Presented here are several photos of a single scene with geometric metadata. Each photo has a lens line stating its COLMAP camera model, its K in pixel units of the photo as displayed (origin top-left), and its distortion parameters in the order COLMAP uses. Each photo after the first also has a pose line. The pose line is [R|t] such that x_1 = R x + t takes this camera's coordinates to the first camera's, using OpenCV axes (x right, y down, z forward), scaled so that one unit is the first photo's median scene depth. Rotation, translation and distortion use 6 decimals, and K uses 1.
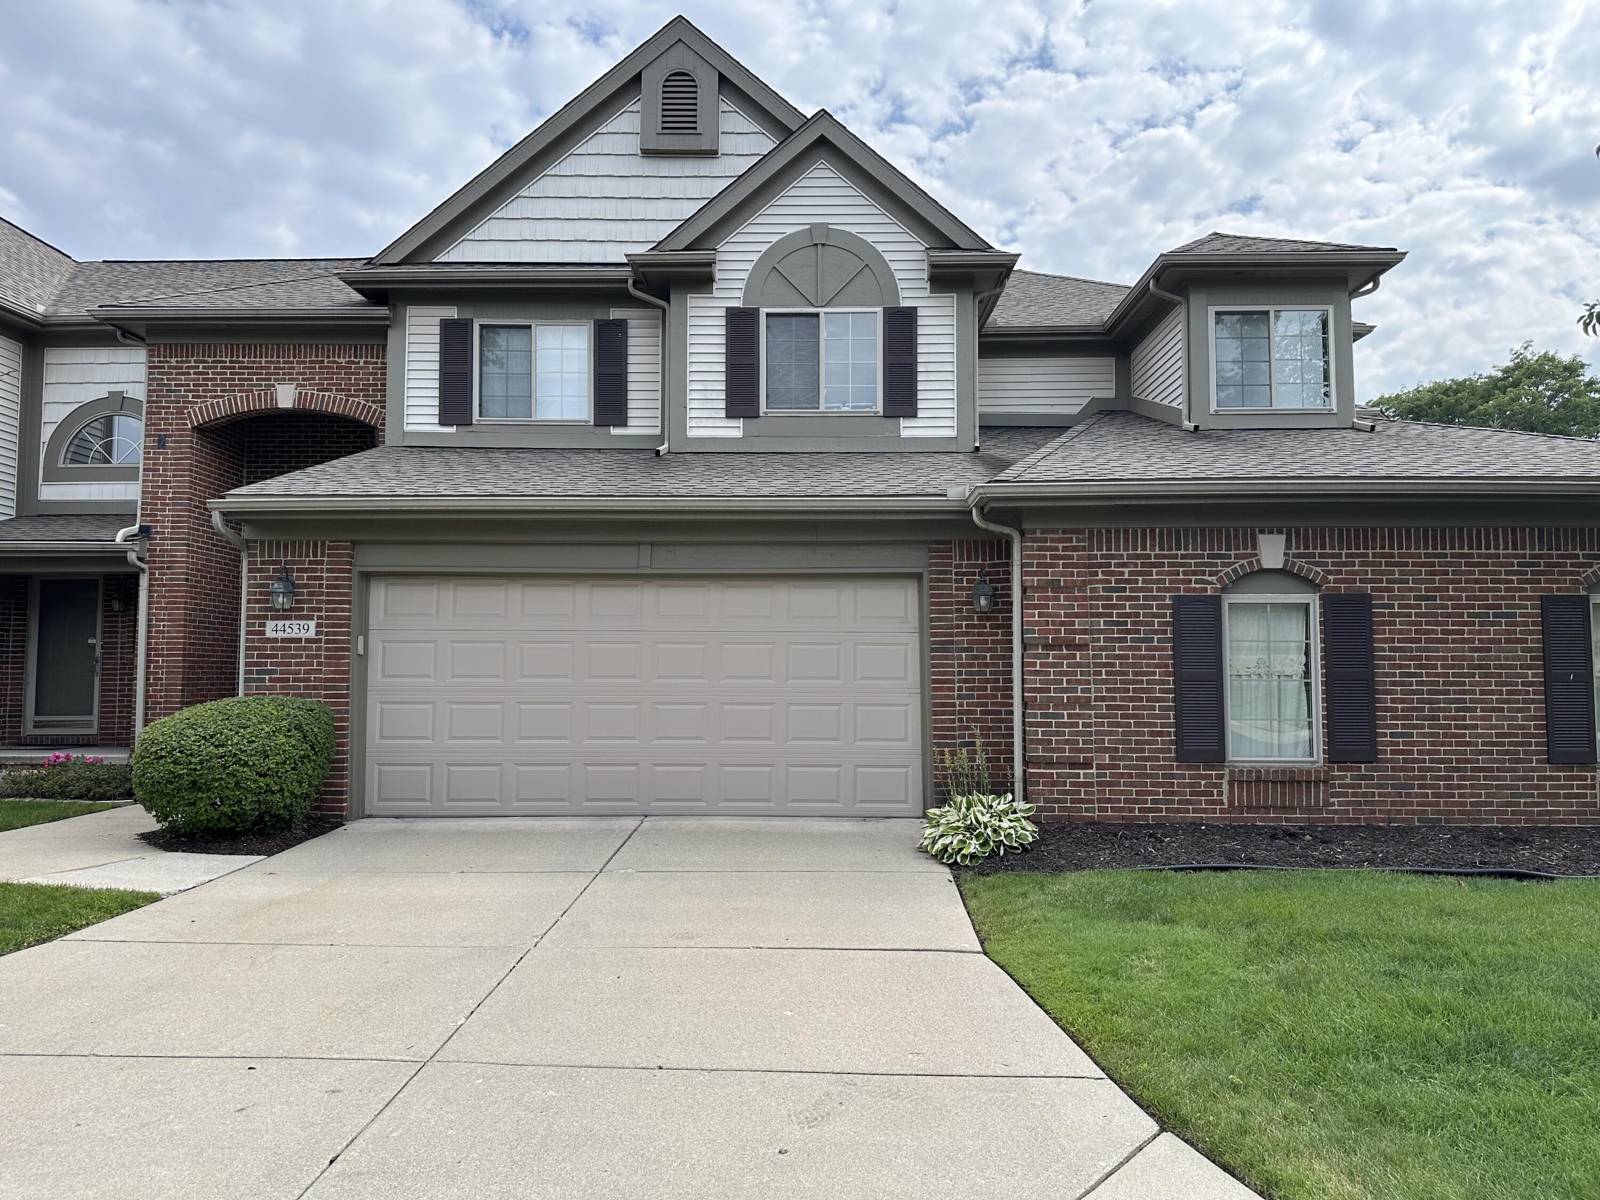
lens RADIAL K [[1124.5, 0, 800.0], [0, 1124.5, 600.0], [0, 0, 1]] dist [0.122207, -0.221147]
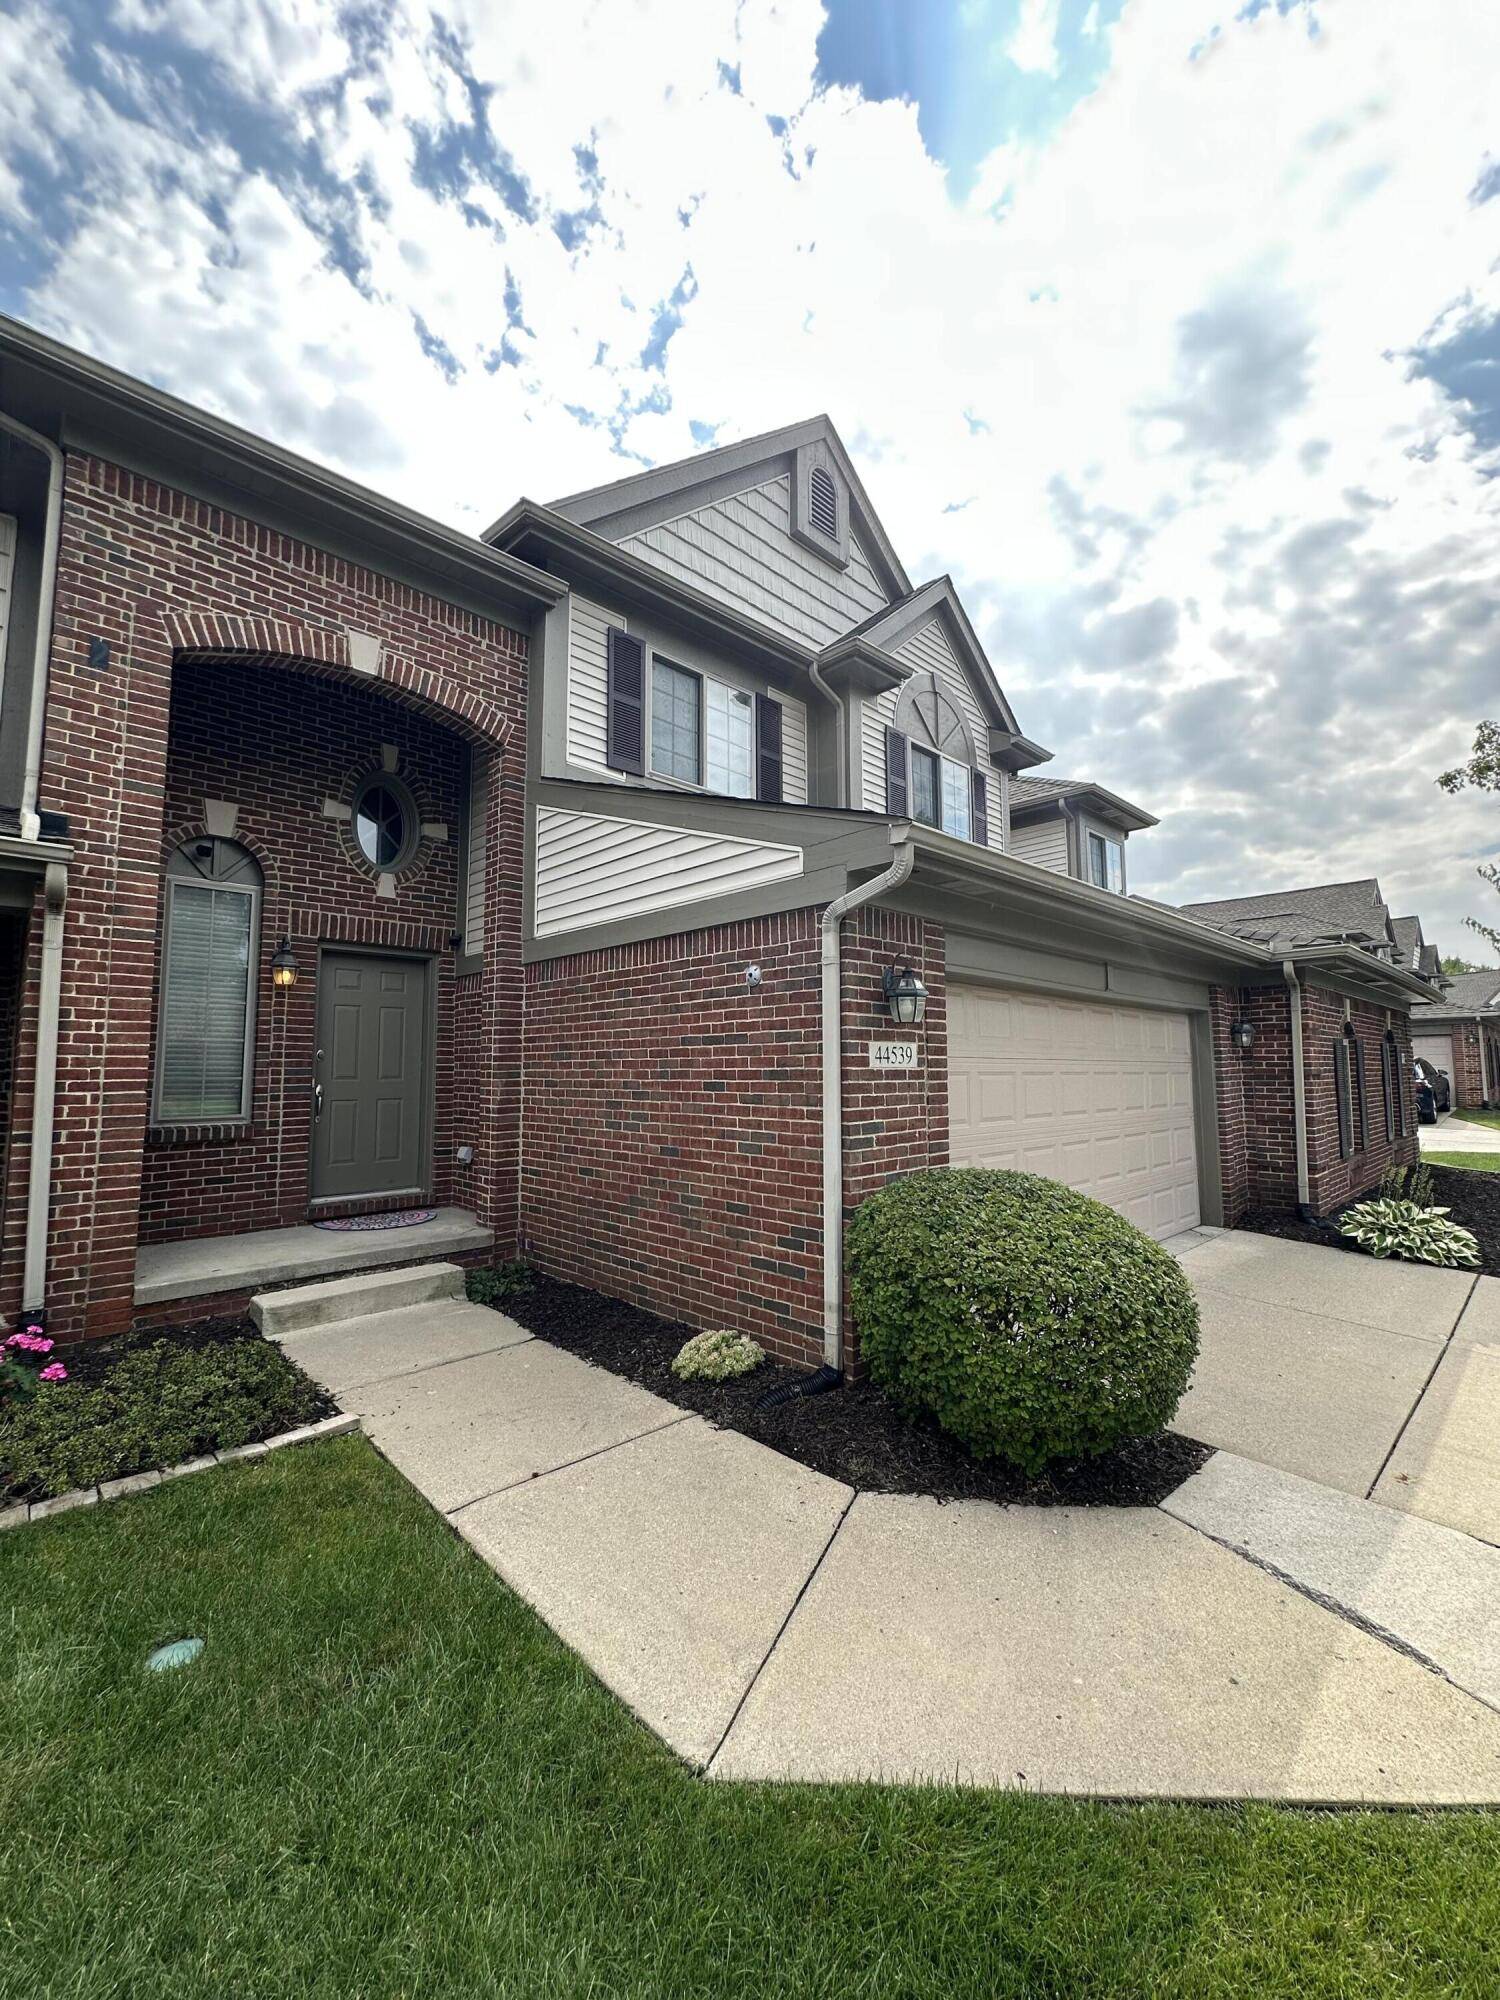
lens RADIAL K [[801.3, 0, 750.0], [0, 801.3, 1000.0], [0, 0, 1]] dist [-0.000277, -0.000036]
pose [[0.708171, 0.056573, 0.703770, -0.603833], [-0.045649, 0.998368, -0.034320, 0.010466], [-0.704563, -0.007822, 0.709598, 0.562172]]
